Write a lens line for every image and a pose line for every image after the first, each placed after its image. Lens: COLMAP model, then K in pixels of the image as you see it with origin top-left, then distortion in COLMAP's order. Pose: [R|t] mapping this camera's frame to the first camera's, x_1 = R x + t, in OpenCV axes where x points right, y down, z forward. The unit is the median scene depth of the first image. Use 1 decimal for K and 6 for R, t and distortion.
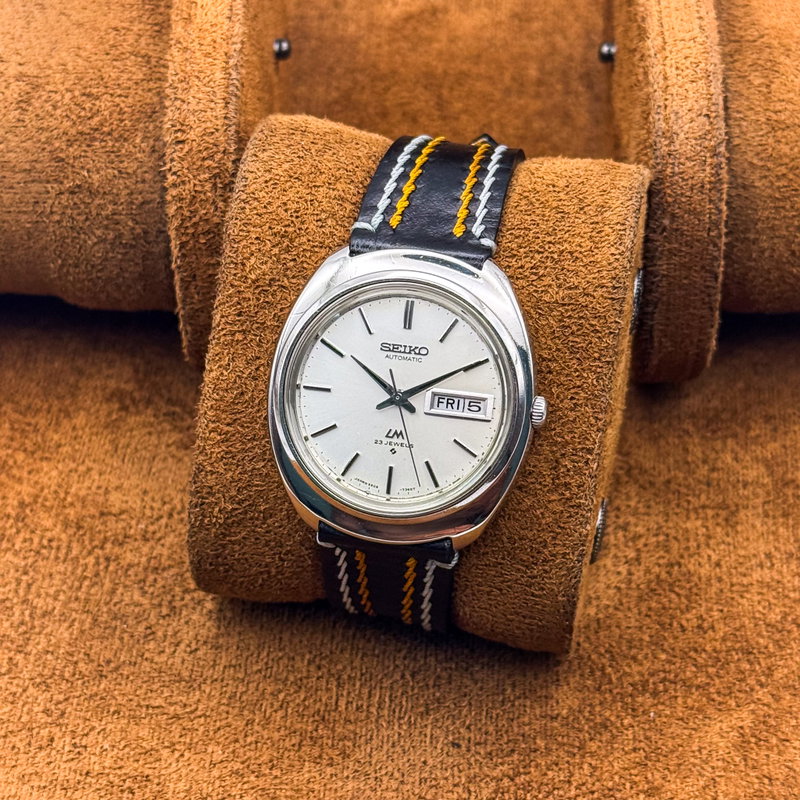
lens RADIAL K [[1904.7, 0, 397.9], [0, 1904.7, 429.9], [0, 0, 1]] dist [0.089480, -0.298430]
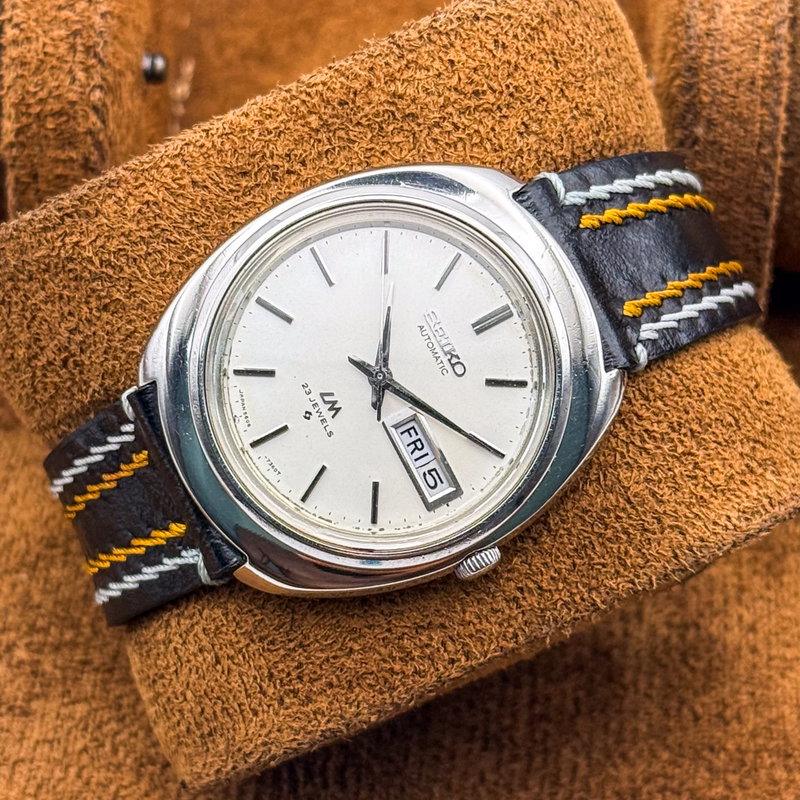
lens RADIAL K [[2522.5, 0, 399.7], [0, 2522.5, 424.5], [0, 0, 1]] dist [0.128822, -0.472597]
pose [[0.557705, 0.825064, 0.090748, -0.060023], [-0.824146, 0.563431, -0.057700, 0.036413], [-0.098736, -0.042609, 0.994201, 0.122462]]
